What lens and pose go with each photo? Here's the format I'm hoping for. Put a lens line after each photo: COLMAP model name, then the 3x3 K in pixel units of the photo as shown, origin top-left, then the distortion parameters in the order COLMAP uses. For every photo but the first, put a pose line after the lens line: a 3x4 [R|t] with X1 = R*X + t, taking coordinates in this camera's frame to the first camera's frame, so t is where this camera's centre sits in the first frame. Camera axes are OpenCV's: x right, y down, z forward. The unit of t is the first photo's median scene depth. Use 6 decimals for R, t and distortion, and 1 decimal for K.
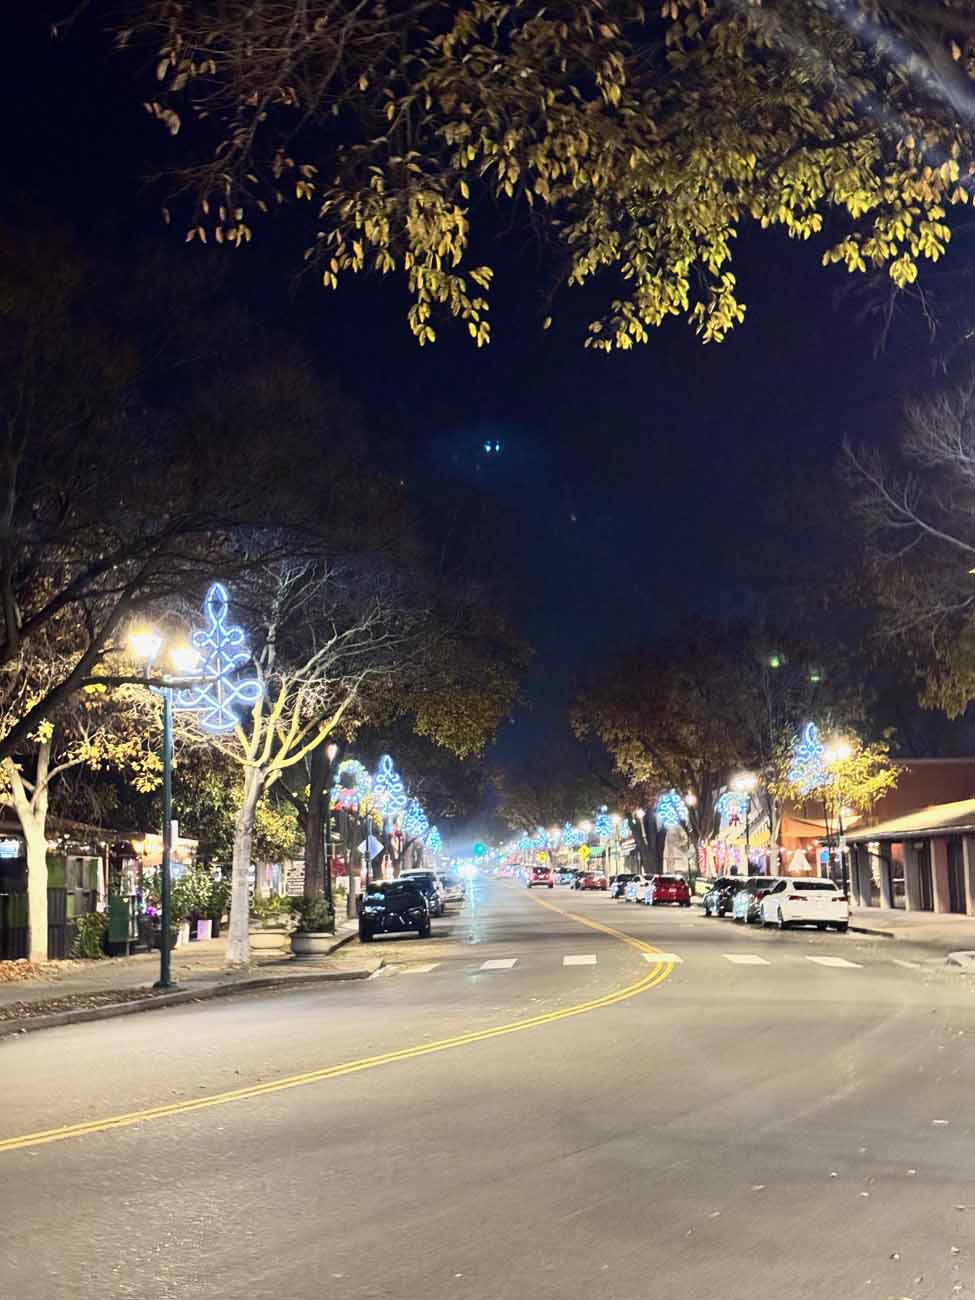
lens RADIAL K [[1789.0, 0, 487.5], [0, 1789.0, 650.0], [0, 0, 1]] dist [0.002968, 0.005570]
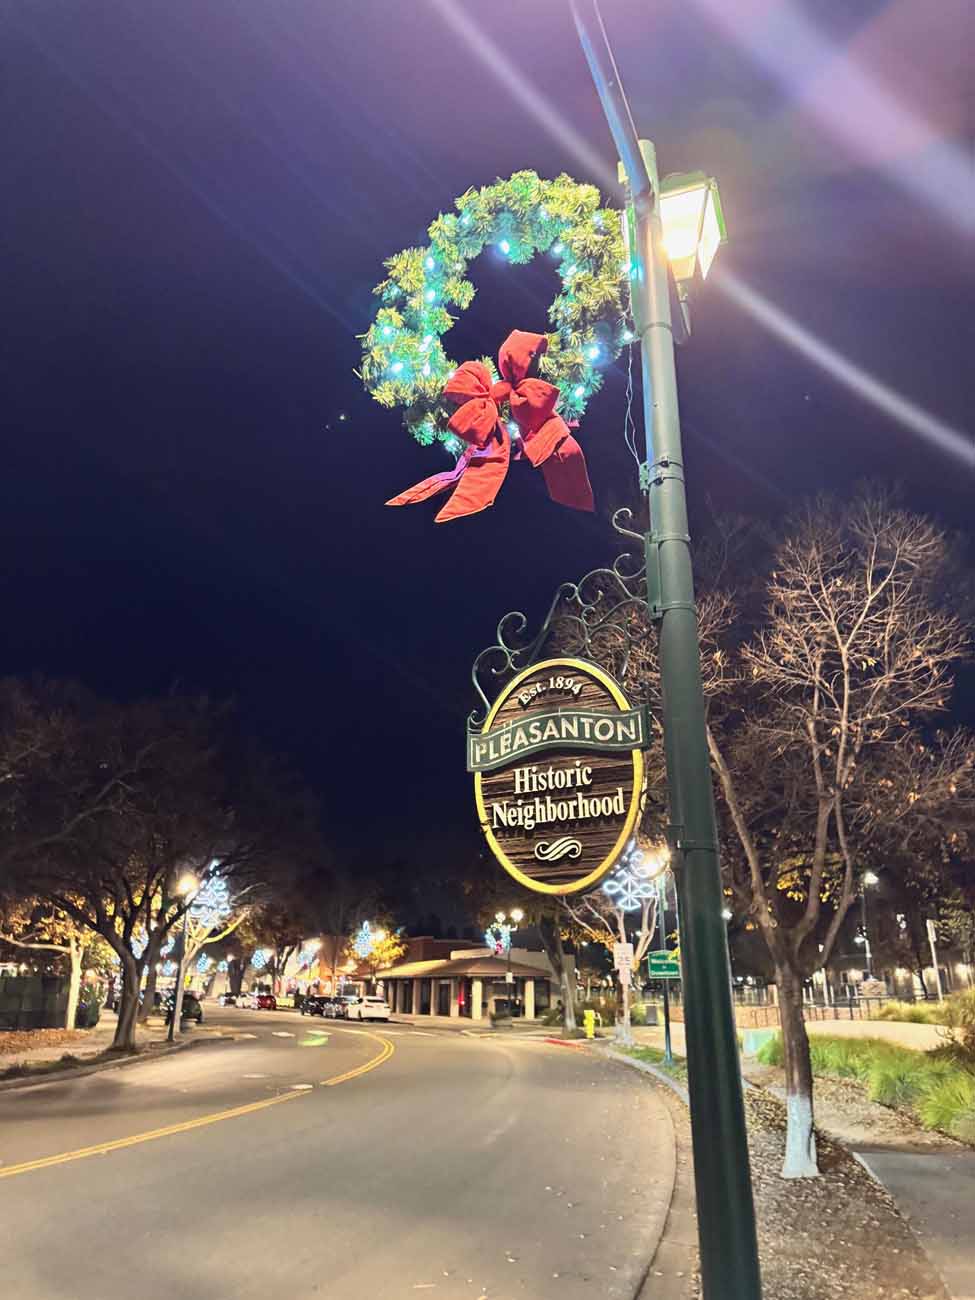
lens RADIAL K [[901.2, 0, 509.7], [0, 901.2, 642.0], [0, 0, 1]] dist [0.102197, -0.164750]
pose [[0.908945, 0.174920, 0.378447, -0.172232], [-0.078734, 0.963413, -0.256195, -0.022380], [-0.409415, 0.203070, 0.889462, -0.184876]]
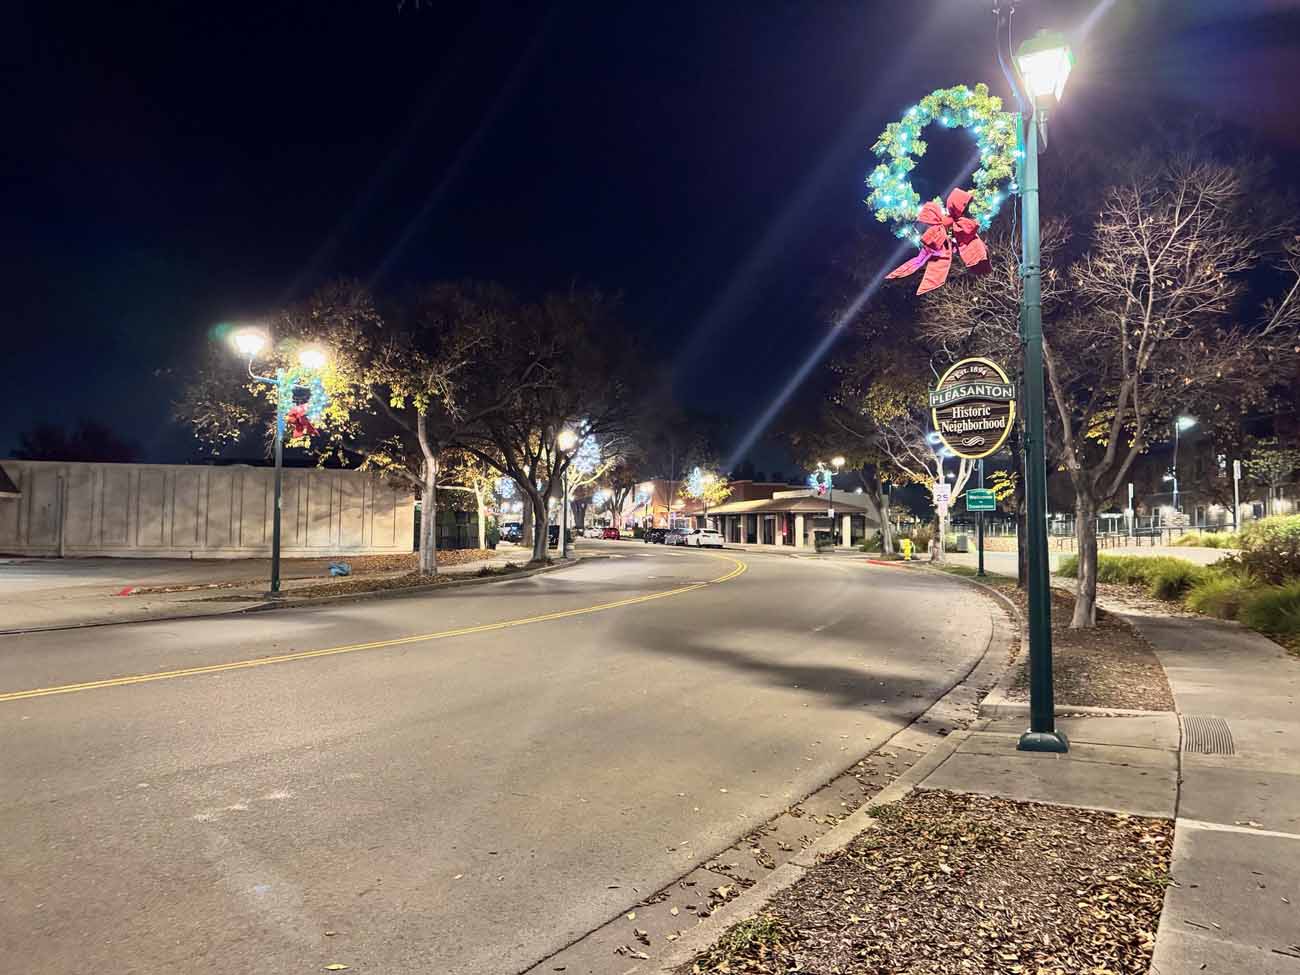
lens RADIAL K [[901.2, 0, 650.0], [0, 901.2, 487.5], [0, 0, 1]] dist [0.102197, -0.164750]
pose [[0.968305, 0.041763, 0.246254, -0.225895], [-0.061566, 0.995410, 0.073270, -0.024663], [-0.242064, -0.086109, 0.966432, -0.253855]]
